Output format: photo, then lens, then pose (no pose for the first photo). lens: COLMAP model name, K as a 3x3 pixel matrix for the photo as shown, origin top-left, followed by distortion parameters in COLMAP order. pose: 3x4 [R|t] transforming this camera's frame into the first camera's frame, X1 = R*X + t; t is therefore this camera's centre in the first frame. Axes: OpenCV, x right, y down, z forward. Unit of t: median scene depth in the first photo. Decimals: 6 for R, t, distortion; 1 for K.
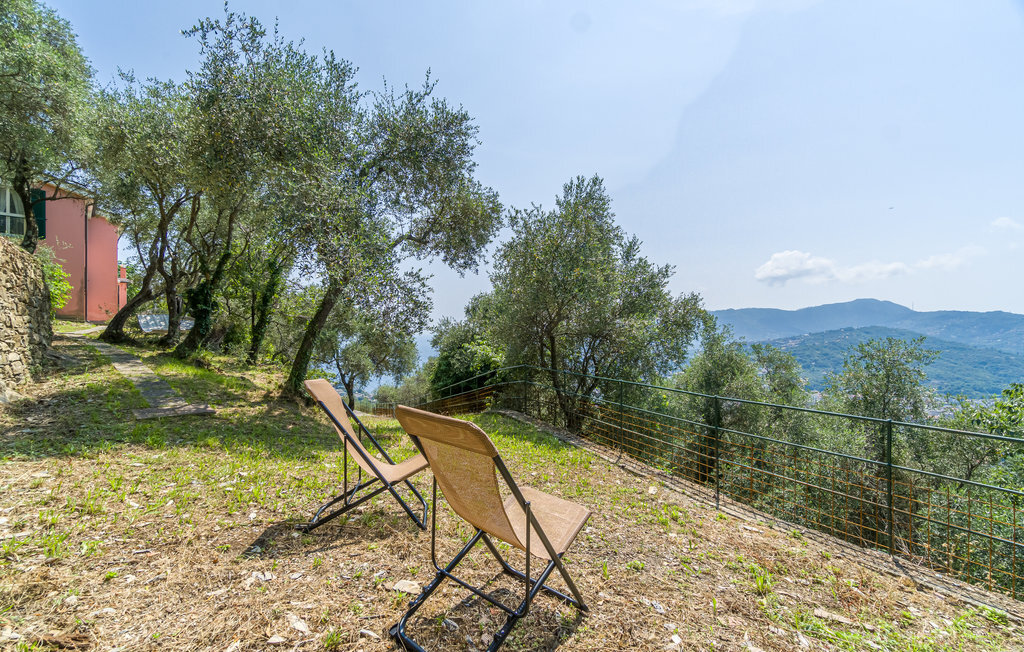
lens RADIAL K [[438.8, 0, 512.8], [0, 438.8, 332.8], [0, 0, 1]] dist [0.001746, 0.000262]
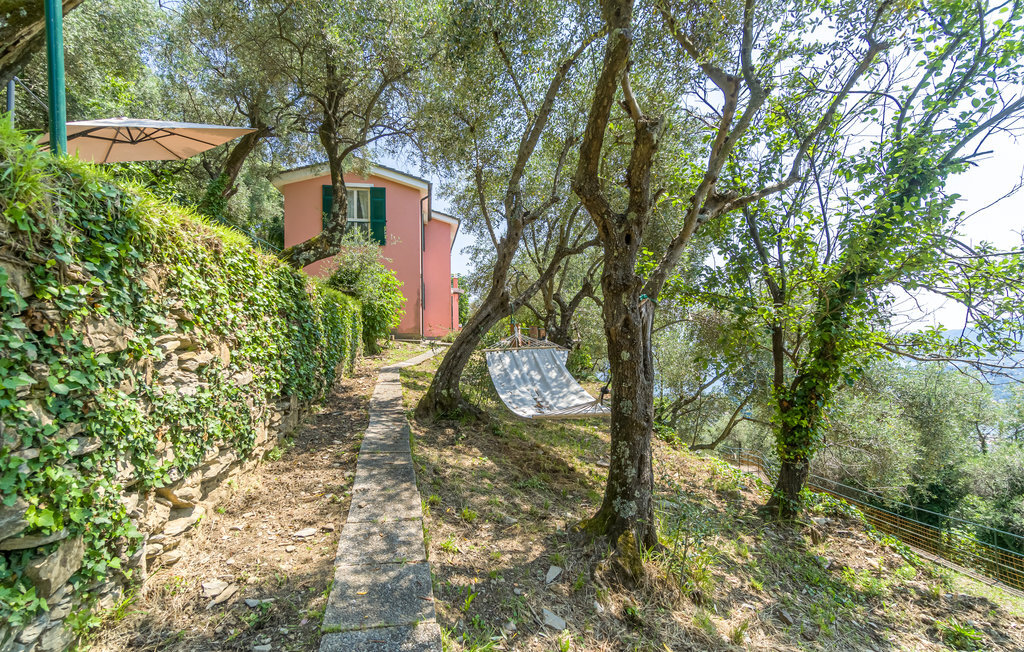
lens RADIAL K [[438.8, 0, 512.8], [0, 438.8, 332.8], [0, 0, 1]] dist [0.001746, 0.000262]
pose [[0.829914, -0.010111, -0.557800, -0.570654], [0.011630, 0.999932, -0.000822, -0.057911], [0.557770, -0.005805, 0.829975, 0.634805]]
